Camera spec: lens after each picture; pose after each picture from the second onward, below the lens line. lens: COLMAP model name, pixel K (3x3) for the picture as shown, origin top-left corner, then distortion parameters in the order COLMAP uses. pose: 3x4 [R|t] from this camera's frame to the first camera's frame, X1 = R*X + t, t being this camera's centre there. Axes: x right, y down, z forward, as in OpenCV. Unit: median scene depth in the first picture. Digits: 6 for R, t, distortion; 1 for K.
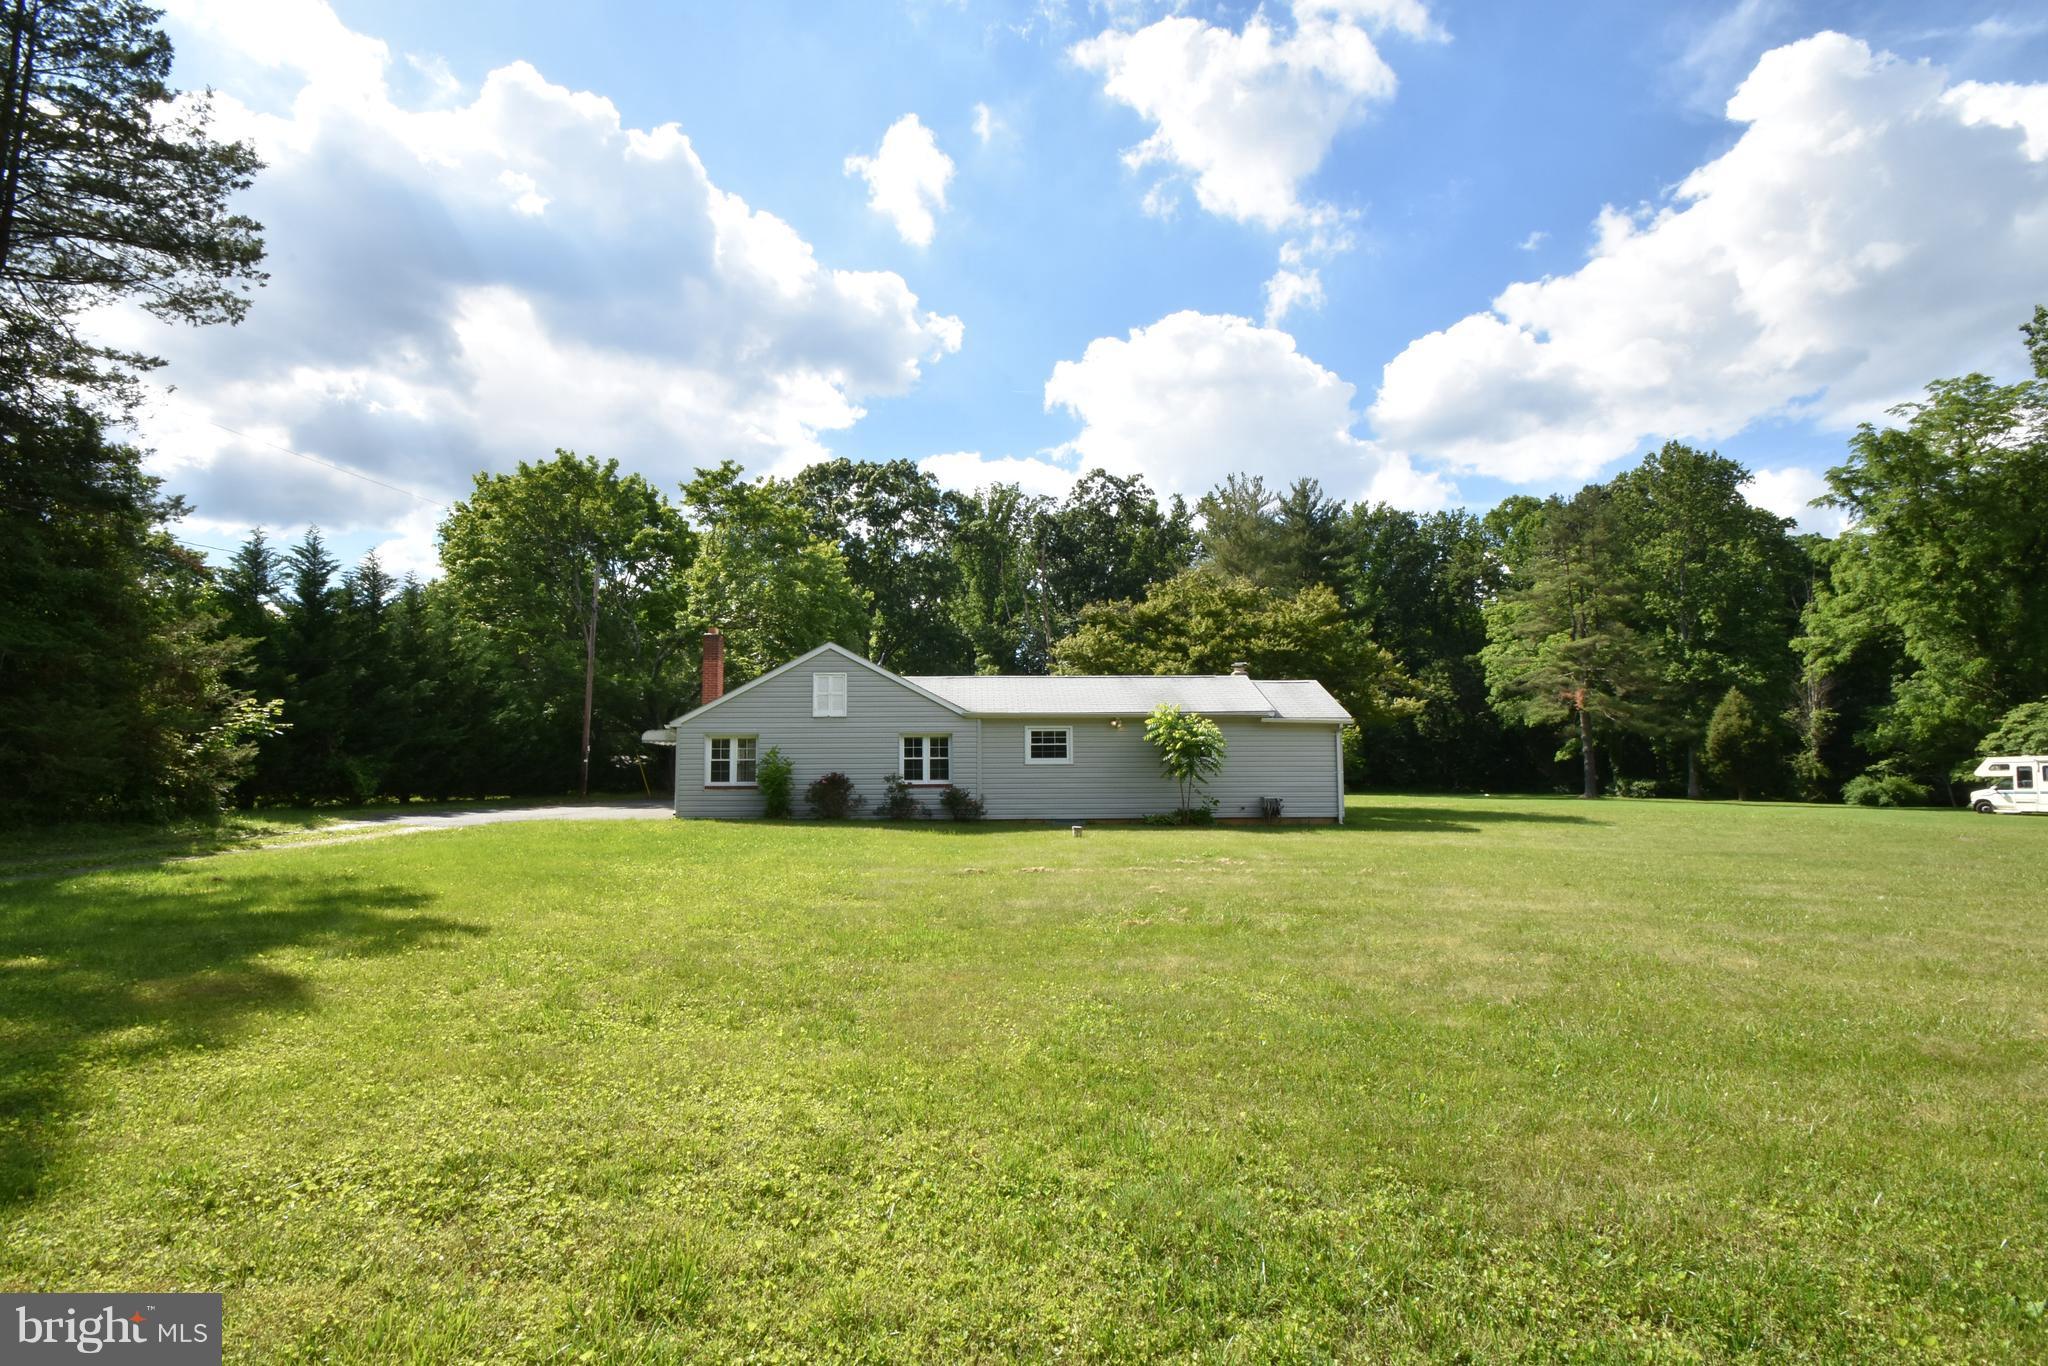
lens RADIAL K [[899.4, 0, 1000.2], [0, 899.4, 713.3], [0, 0, 1]] dist [0.012396, -0.013074]
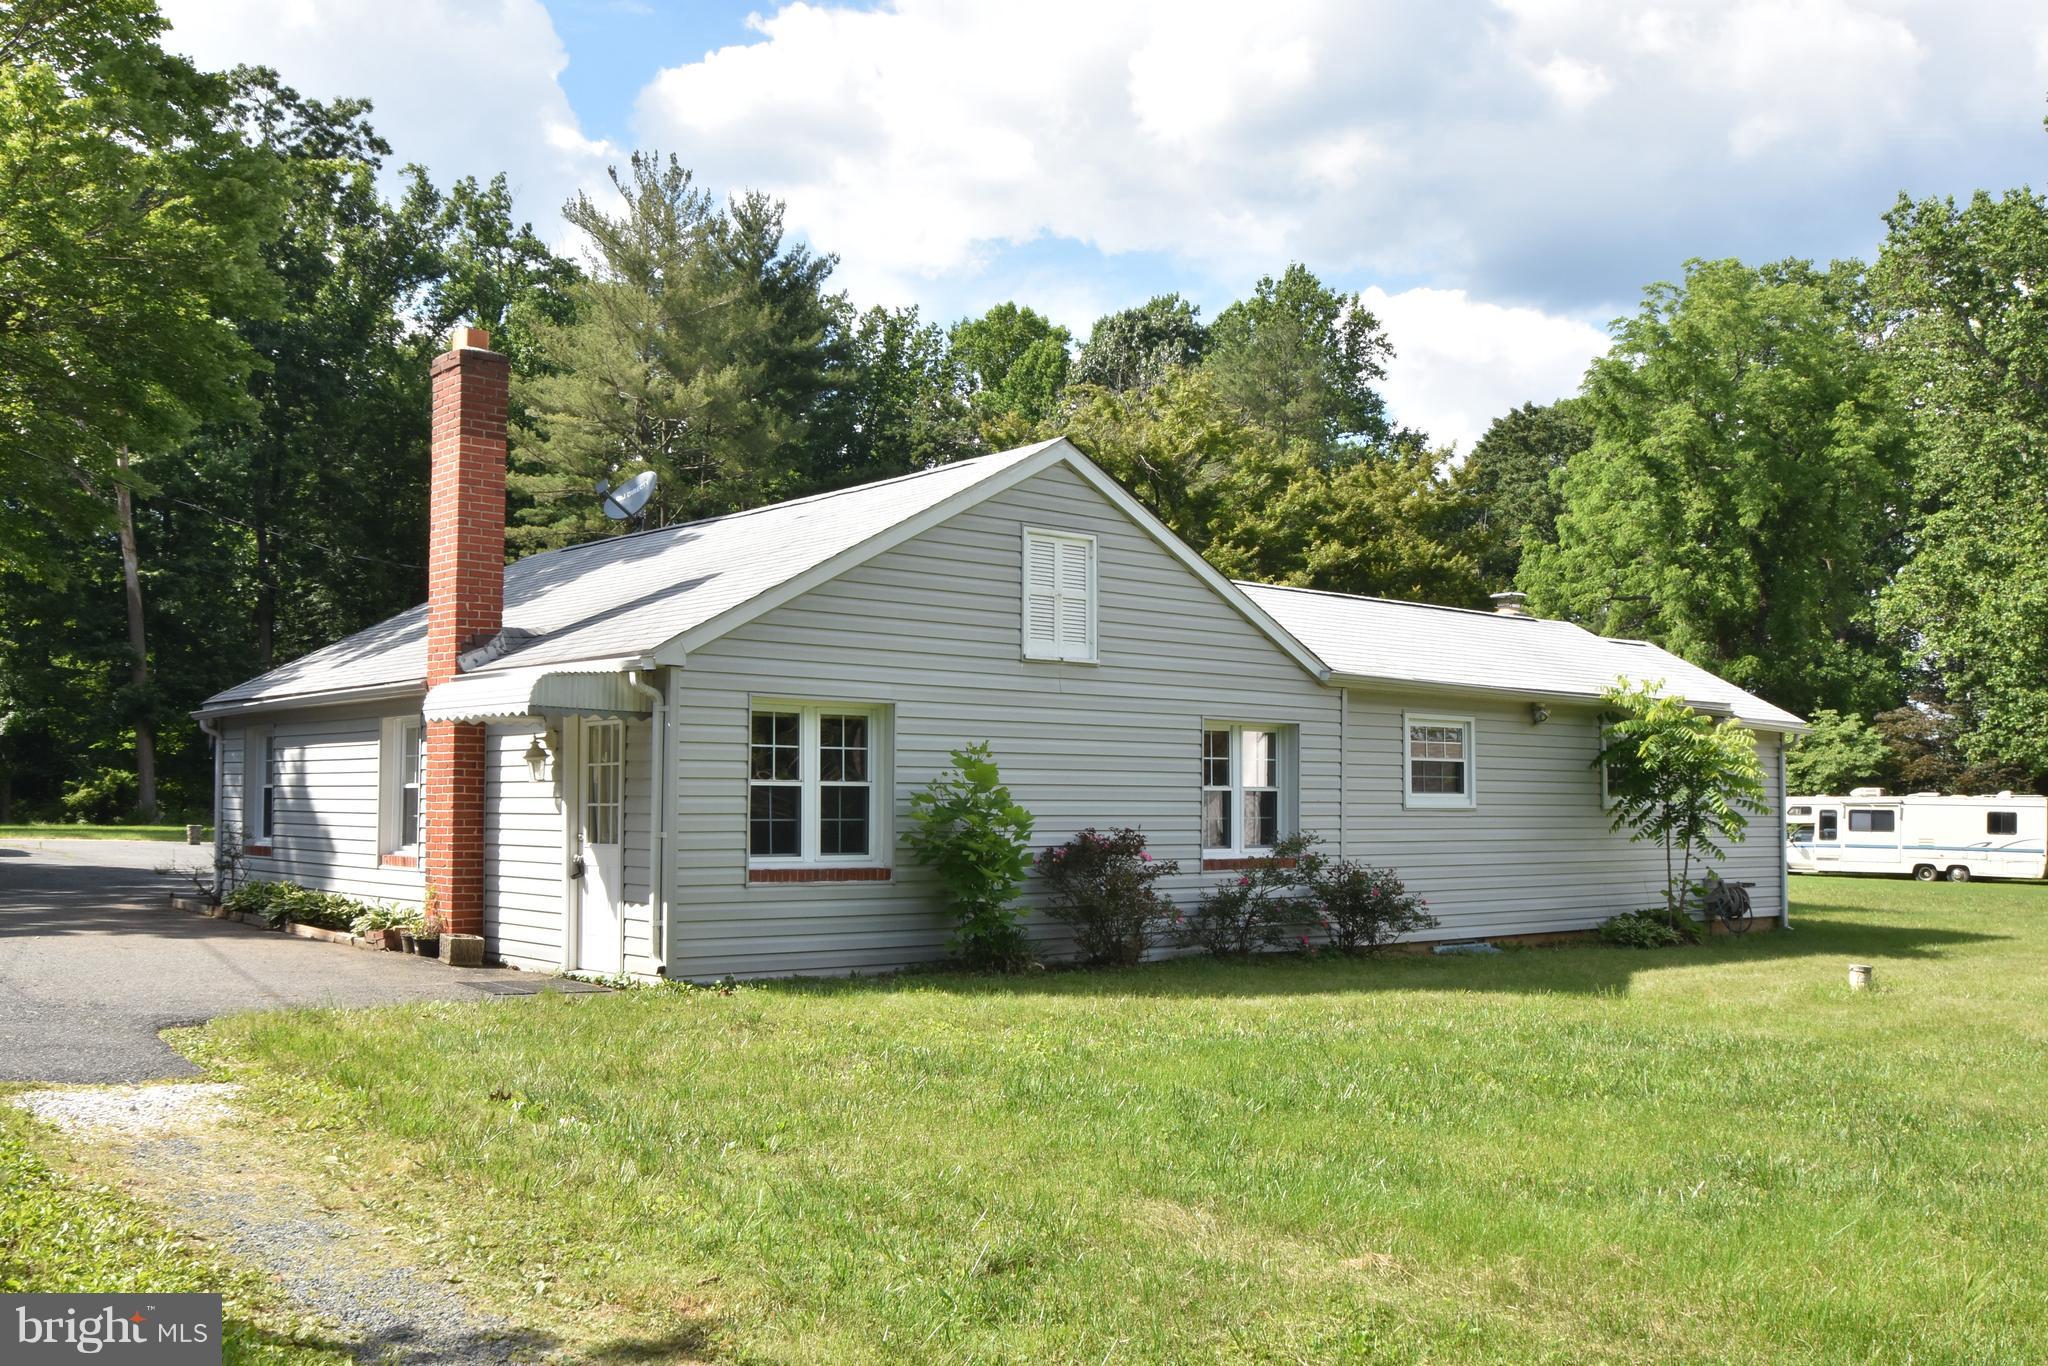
lens RADIAL K [[1858.3, 0, 1192.7], [0, 1858.3, 679.5], [0, 0, 1]] dist [-0.056836, -0.011926]
pose [[0.774456, 0.056331, 0.630114, -0.558070], [-0.060398, 0.998062, -0.014991, 0.017172], [-0.629738, -0.026448, 0.776358, 0.406706]]
